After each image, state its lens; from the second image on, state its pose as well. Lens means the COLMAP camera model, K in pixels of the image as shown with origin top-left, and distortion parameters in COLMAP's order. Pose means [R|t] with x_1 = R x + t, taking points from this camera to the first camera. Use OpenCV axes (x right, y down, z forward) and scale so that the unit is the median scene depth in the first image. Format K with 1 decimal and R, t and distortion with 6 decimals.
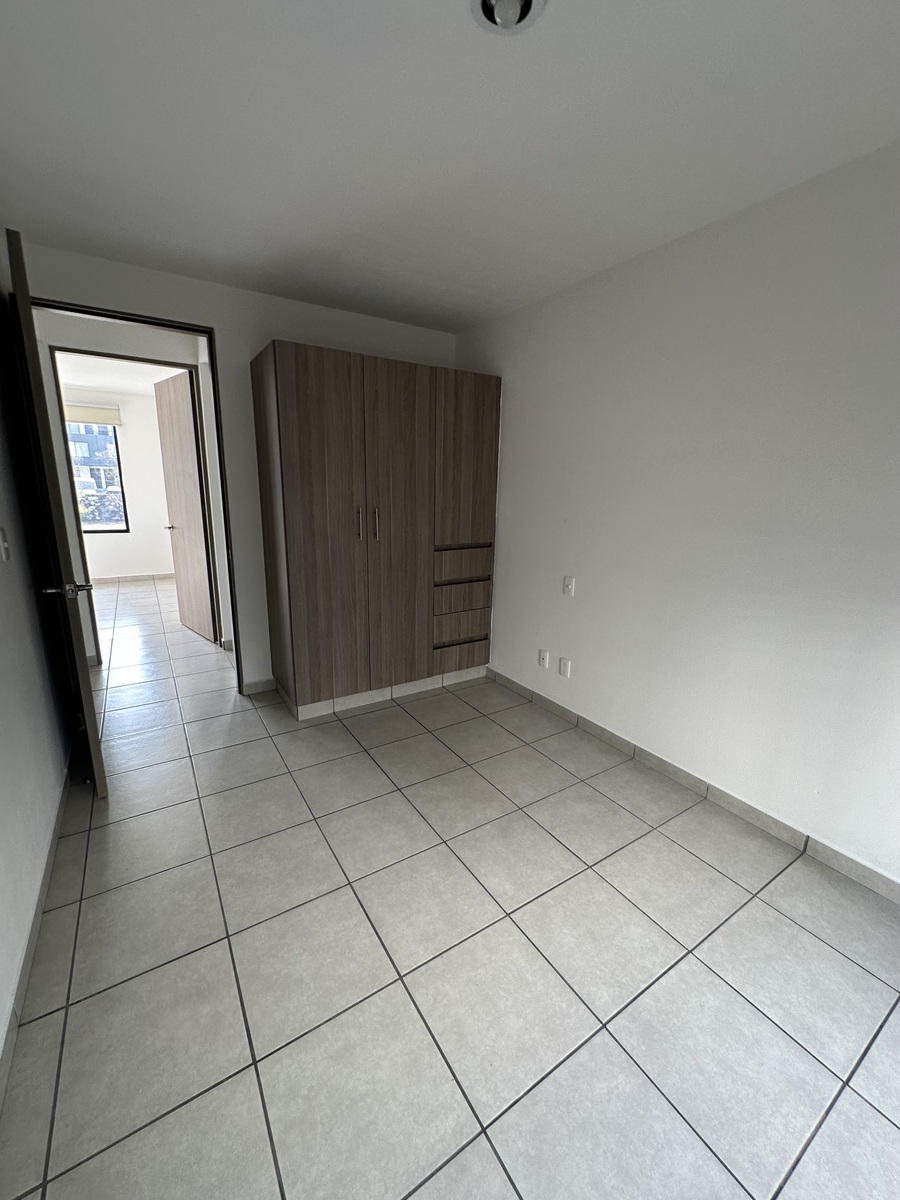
lens RADIAL K [[483.1, 0, 450.3], [0, 483.1, 597.4], [0, 0, 1]] dist [-0.001072, 0.001054]
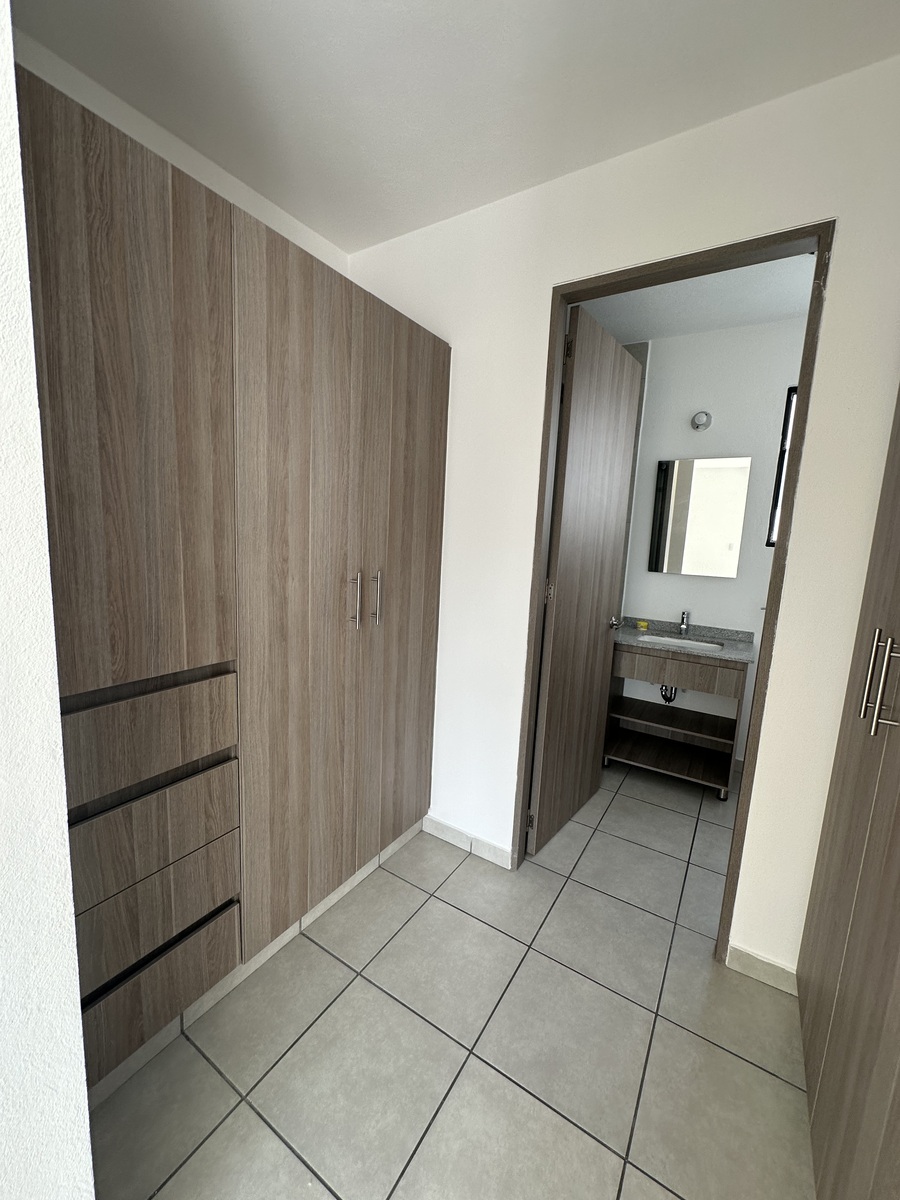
lens RADIAL K [[483.1, 0, 447.1], [0, 483.1, 596.3], [0, 0, 1]] dist [-0.001072, 0.001054]
pose [[0.909592, -0.037860, 0.413774, -0.335250], [0.065455, 0.996462, -0.052712, -0.133047], [-0.410315, 0.075030, 0.908852, 0.459114]]
